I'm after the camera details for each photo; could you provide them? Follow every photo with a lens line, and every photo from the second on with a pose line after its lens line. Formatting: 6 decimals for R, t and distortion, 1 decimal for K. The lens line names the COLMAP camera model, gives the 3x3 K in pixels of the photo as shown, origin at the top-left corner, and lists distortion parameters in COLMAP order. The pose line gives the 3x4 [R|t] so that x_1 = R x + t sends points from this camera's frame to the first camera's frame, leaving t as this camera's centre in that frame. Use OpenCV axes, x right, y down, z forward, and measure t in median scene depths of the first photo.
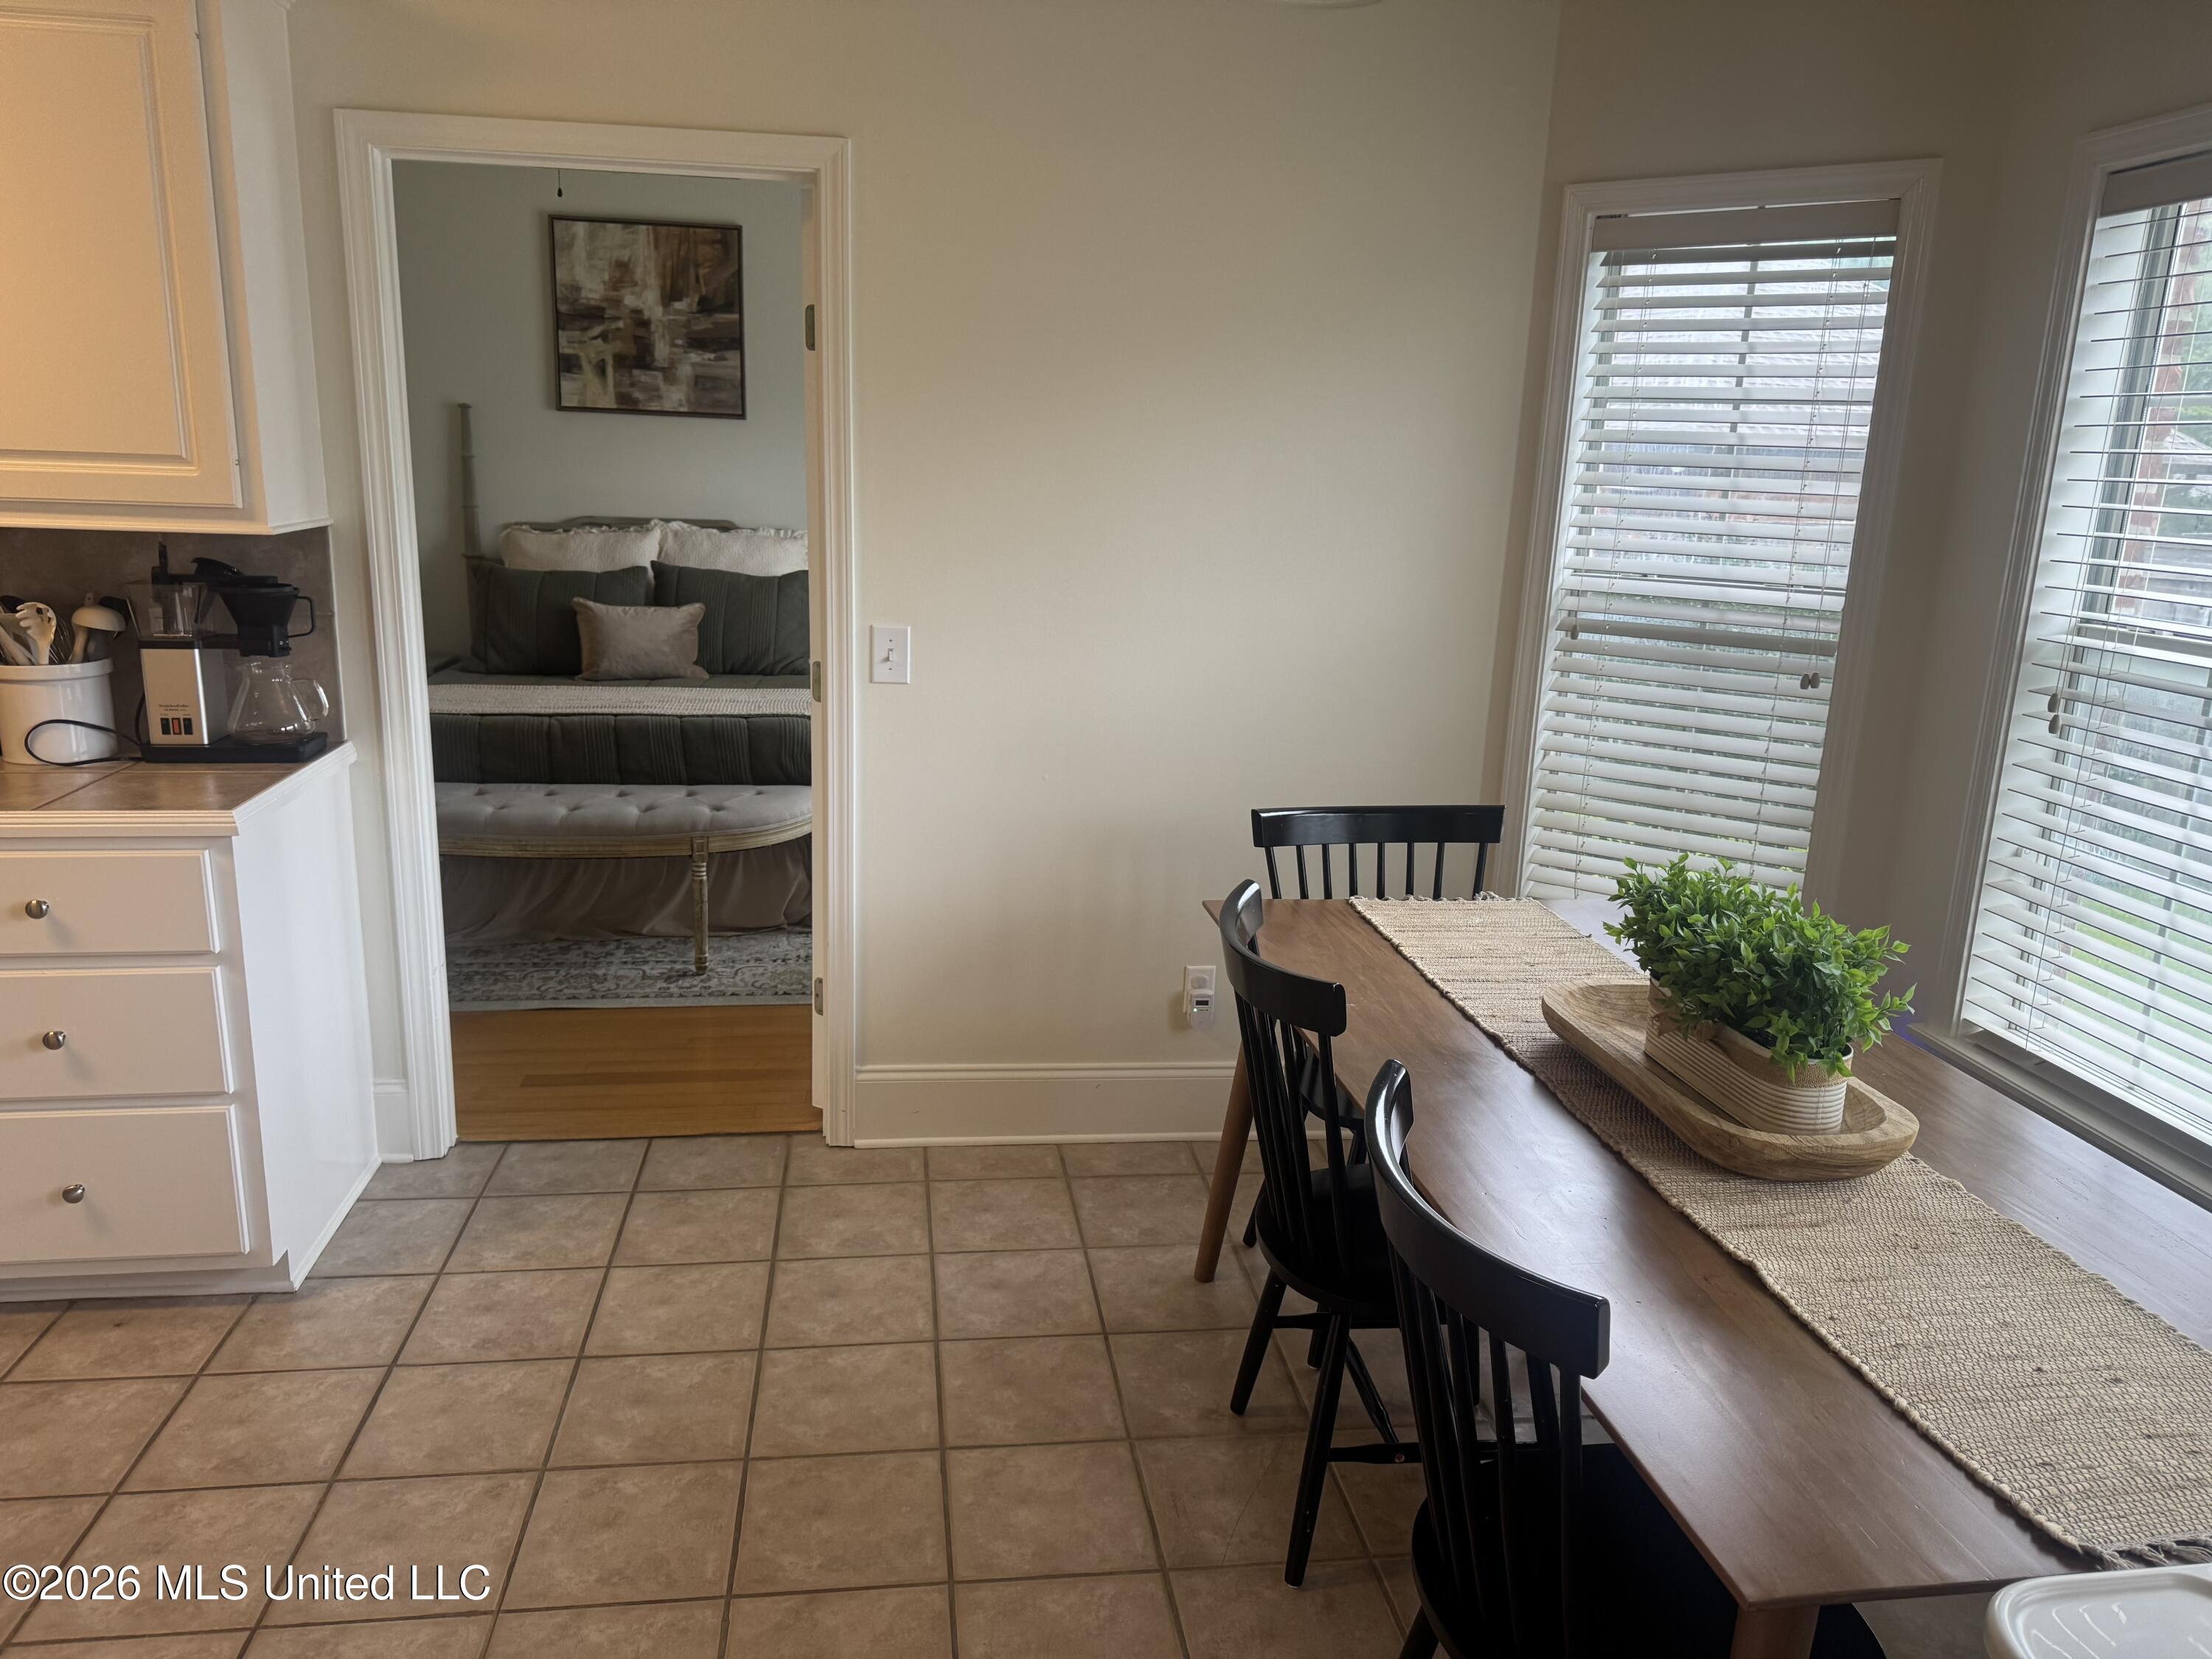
lens RADIAL K [[1559.1, 0, 1103.8], [0, 1559.1, 823.1], [0, 0, 1]] dist [0.069065, -0.079891]
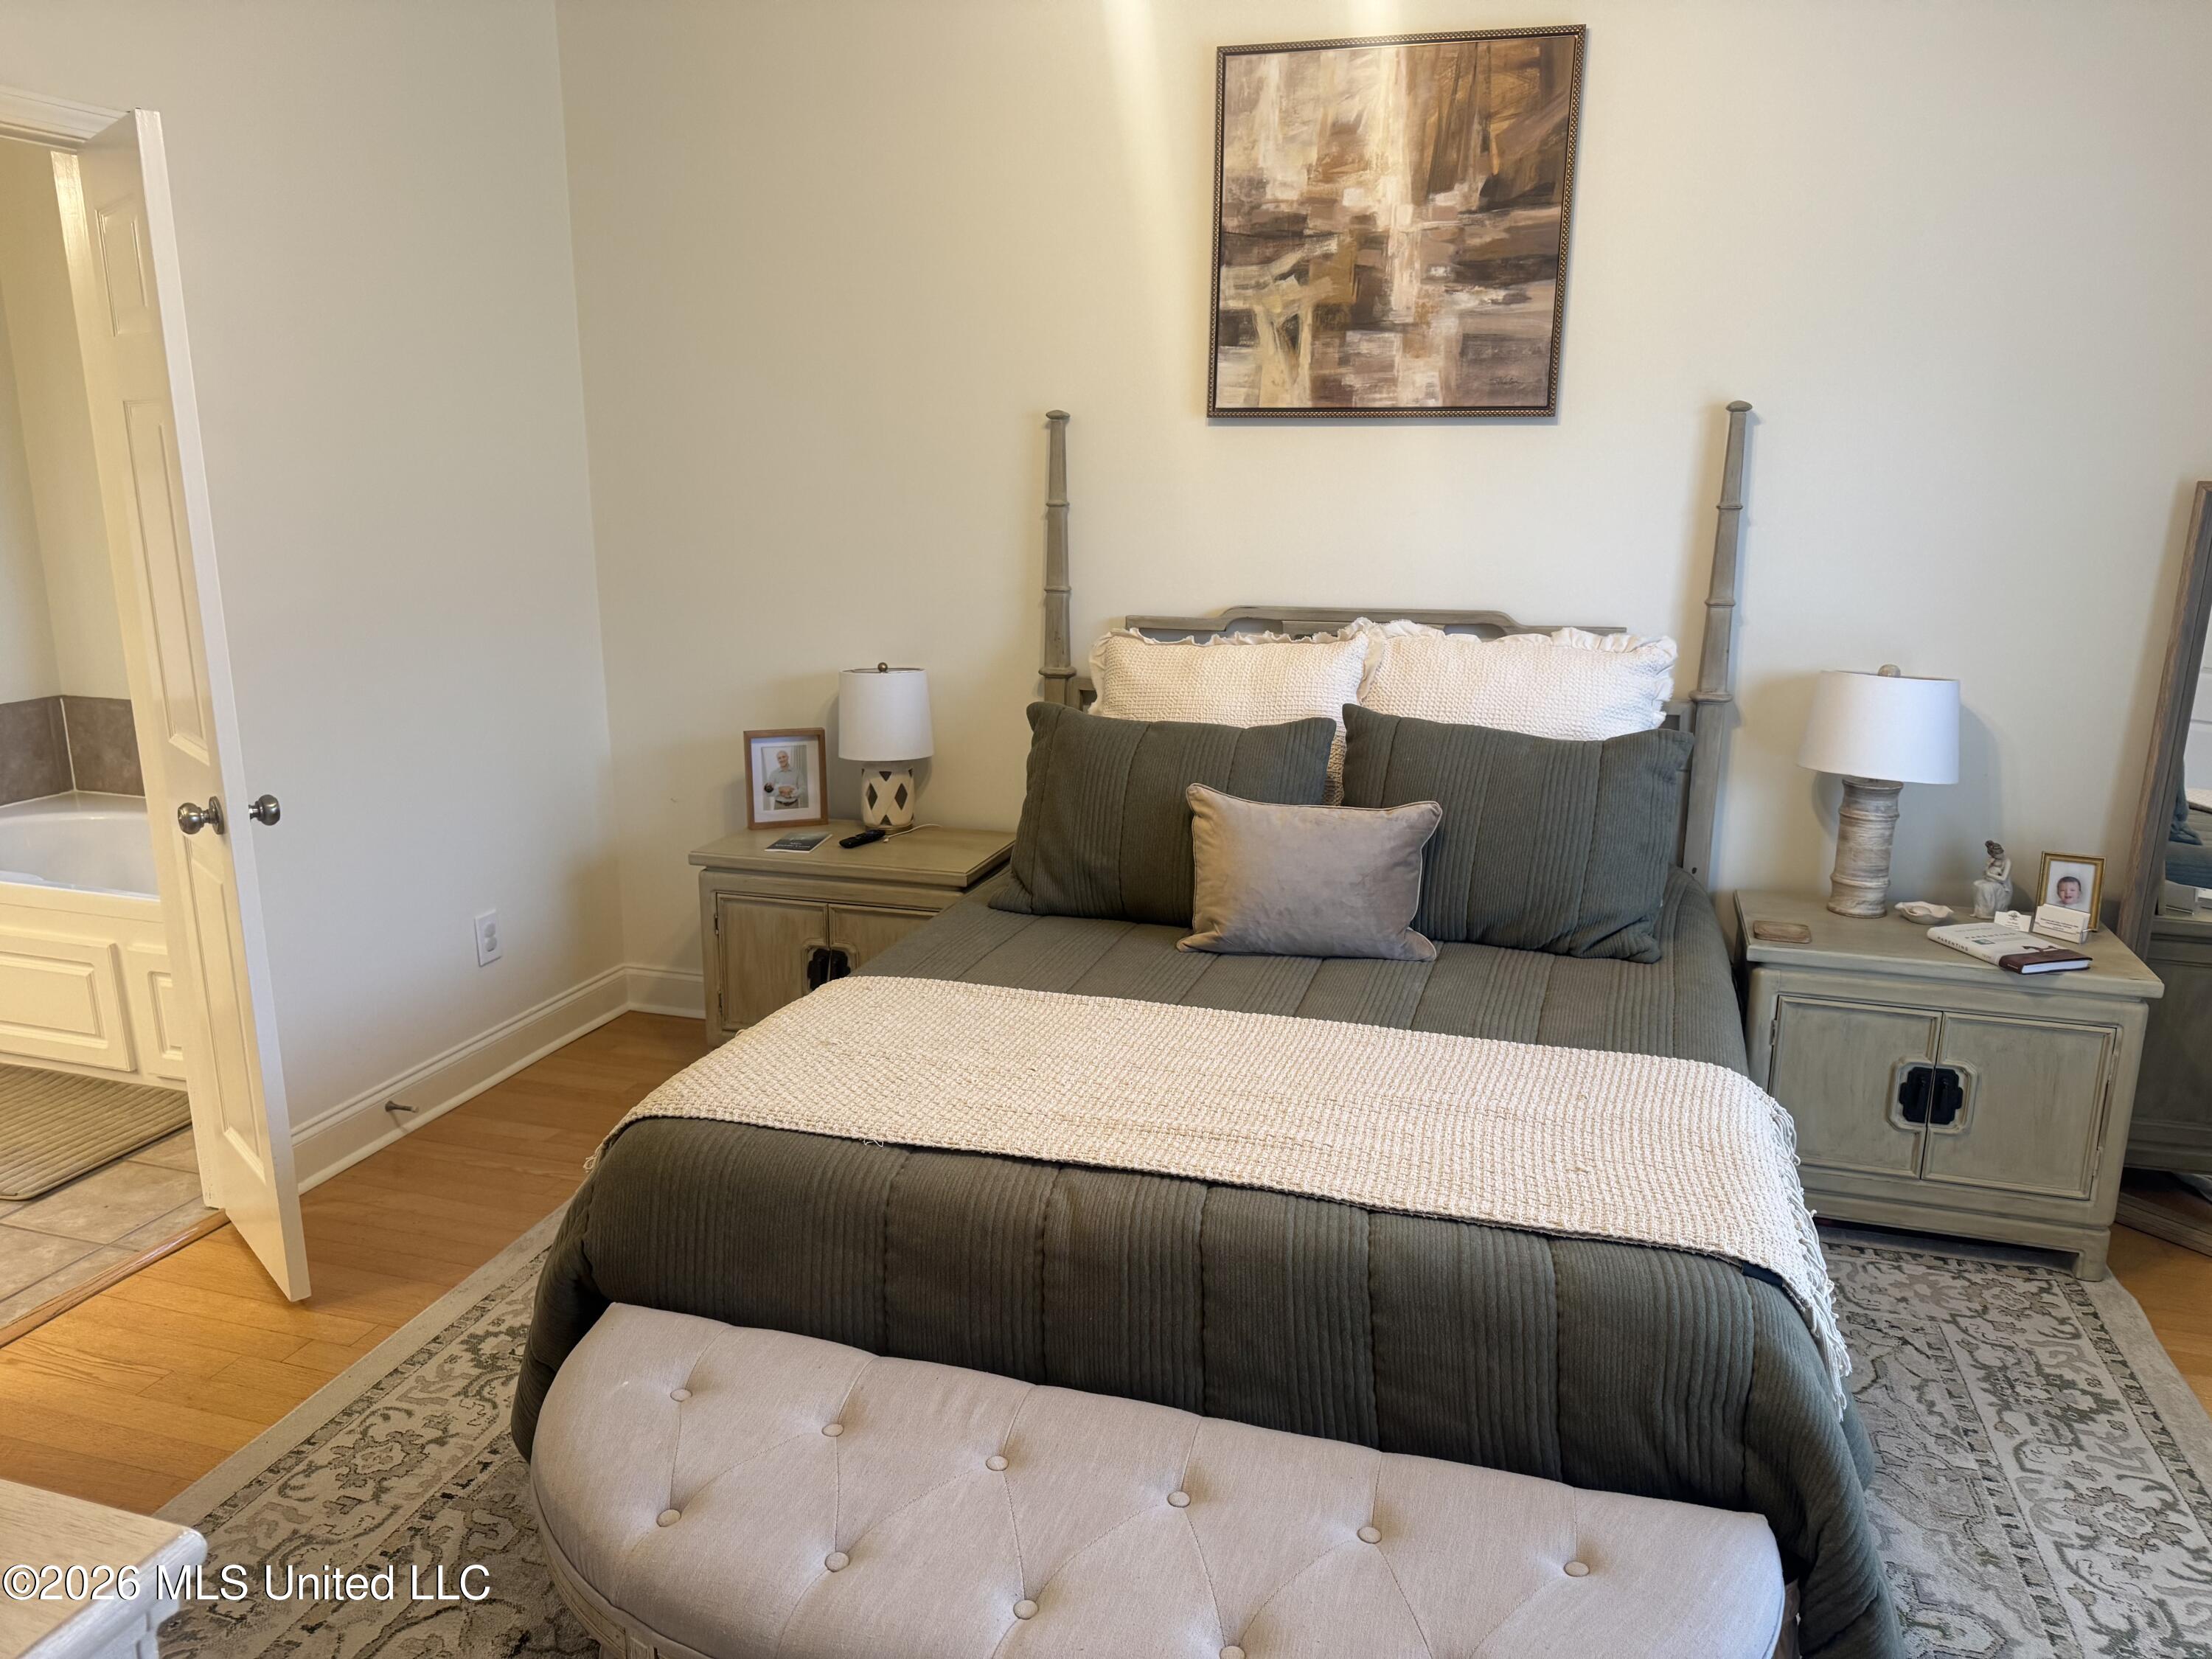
lens RADIAL K [[1559.1, 0, 1121.7], [0, 1559.1, 832.5], [0, 0, 1]] dist [0.069065, -0.079891]
pose [[0.901053, 0.077207, -0.426782, -0.130235], [-0.076001, 0.996909, 0.019886, -0.126096], [0.426999, 0.014518, 0.904136, 0.496152]]
